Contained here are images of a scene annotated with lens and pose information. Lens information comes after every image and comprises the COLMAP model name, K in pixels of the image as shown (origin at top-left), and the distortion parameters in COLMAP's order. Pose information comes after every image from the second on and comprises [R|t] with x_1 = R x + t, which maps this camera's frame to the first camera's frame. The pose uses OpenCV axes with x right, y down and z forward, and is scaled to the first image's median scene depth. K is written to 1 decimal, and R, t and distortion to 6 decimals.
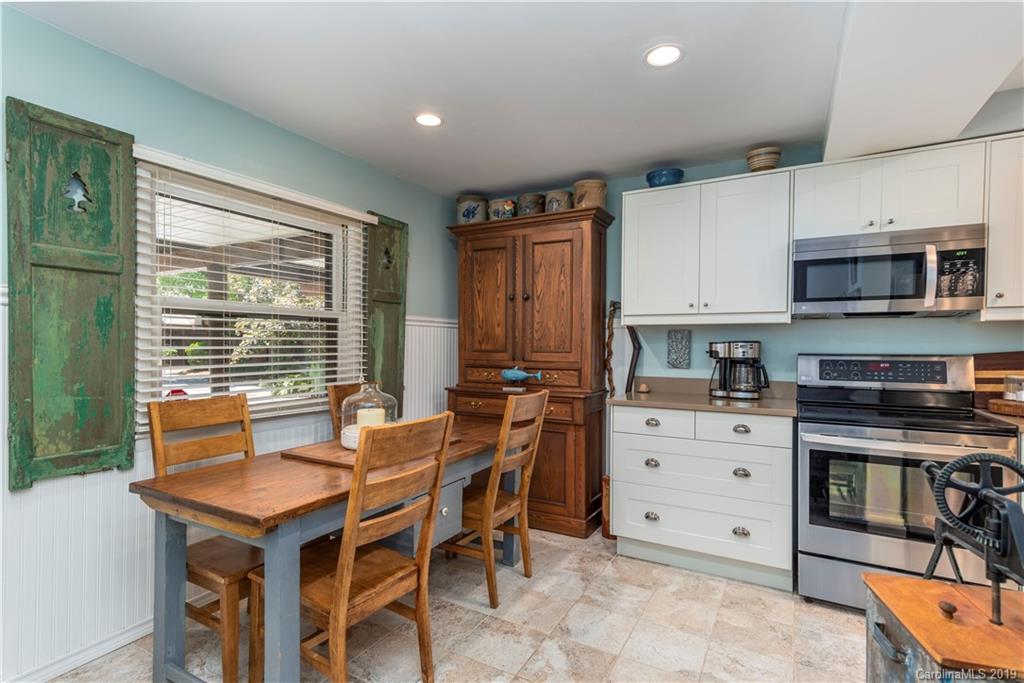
lens RADIAL K [[491.1, 0, 523.4], [0, 491.1, 354.2], [0, 0, 1]] dist [0.001913, 0.000183]
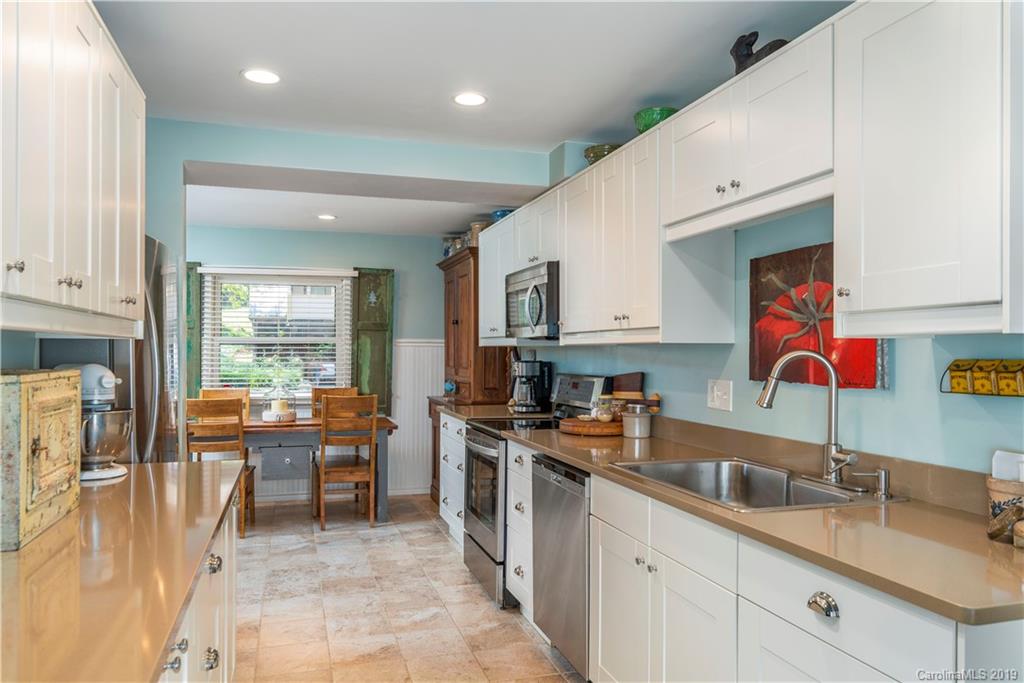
lens RADIAL K [[738.9, 0, 512.0], [0, 738.9, 341.5], [0, 0, 1]] dist [-0.000802, -0.000127]
pose [[0.720684, -0.013388, -0.693134, 1.838467], [-0.009254, 0.999539, -0.028928, -0.023980], [0.693202, 0.027262, 0.720228, -0.272709]]
